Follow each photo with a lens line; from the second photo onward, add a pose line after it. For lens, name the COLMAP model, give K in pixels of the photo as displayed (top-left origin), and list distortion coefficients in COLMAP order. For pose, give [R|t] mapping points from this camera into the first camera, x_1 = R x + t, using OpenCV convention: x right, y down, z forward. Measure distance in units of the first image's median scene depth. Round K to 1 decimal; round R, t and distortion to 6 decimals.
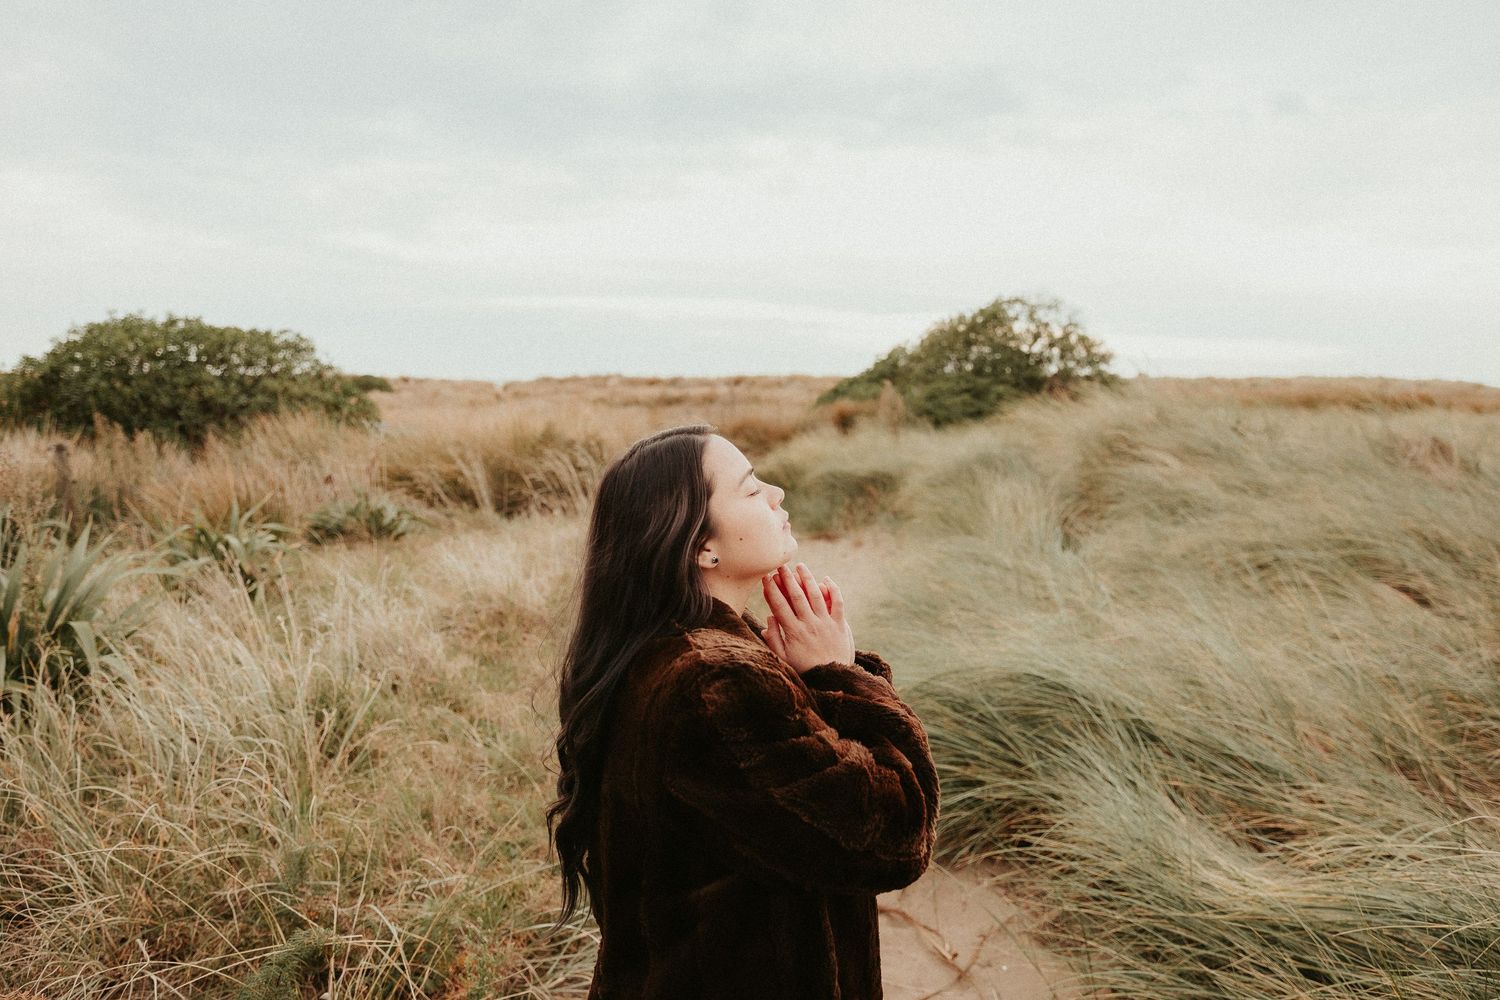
lens RADIAL K [[1213.5, 0, 722.3], [0, 1213.5, 505.3], [0, 0, 1]] dist [0.001495, -0.001149]
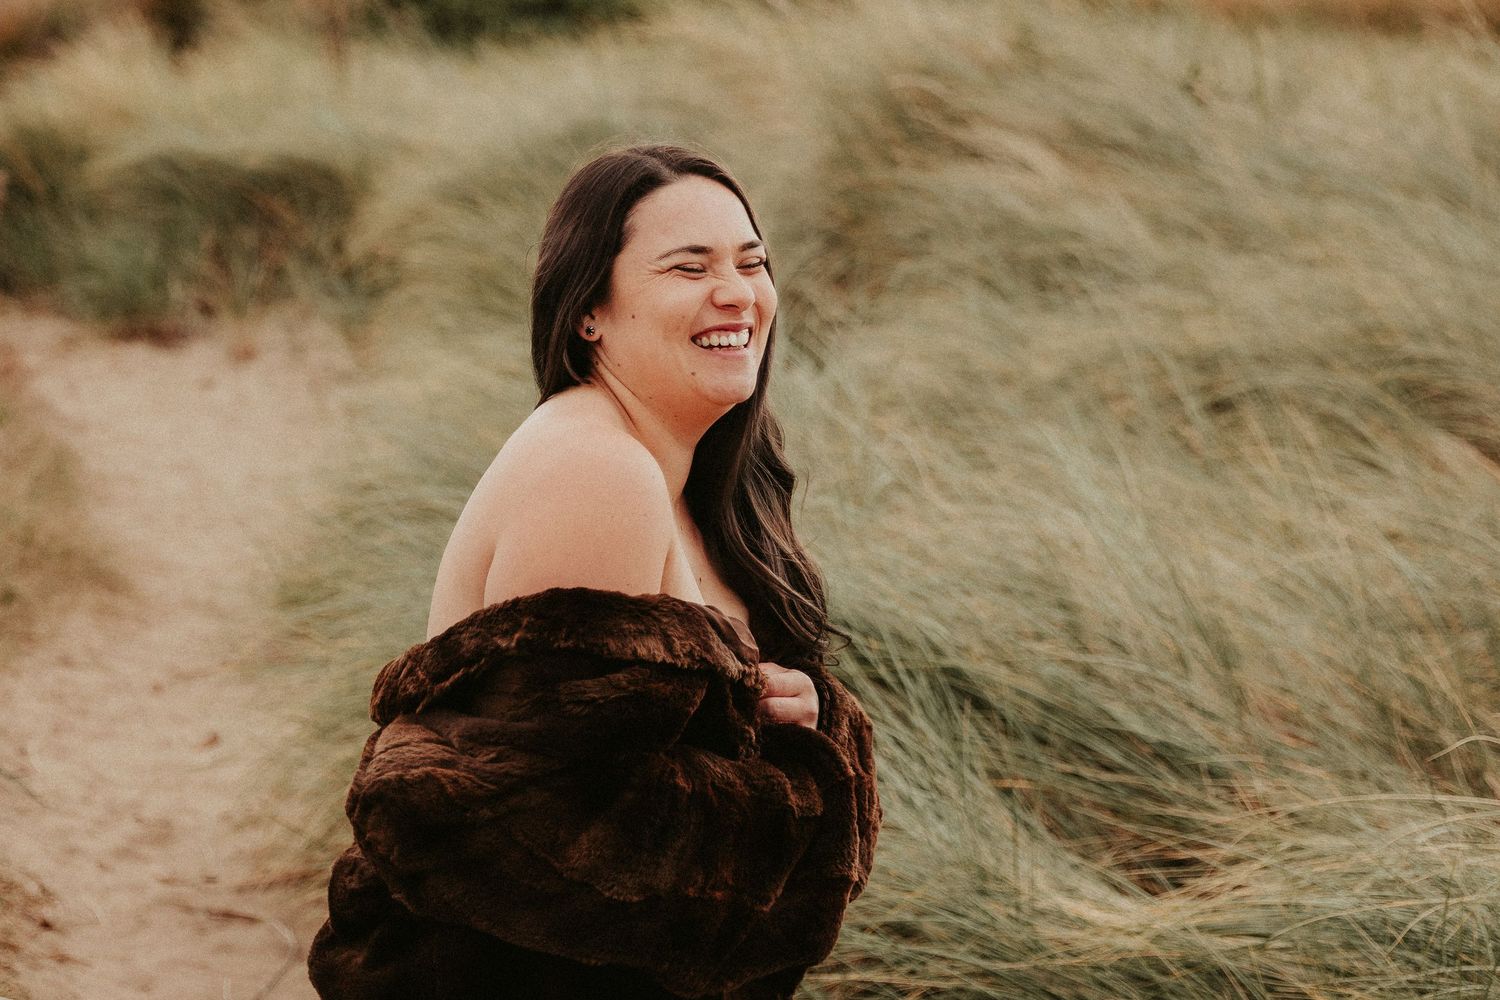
lens RADIAL K [[2392.1, 0, 750.0], [0, 2392.1, 500.0], [0, 0, 1]] dist [-0.021847, 0.066700]
pose [[0.971104, 0.002587, 0.238641, 0.088166], [-0.029883, 0.993390, 0.110832, -0.009436], [-0.236777, -0.114761, 0.964762, 0.252315]]
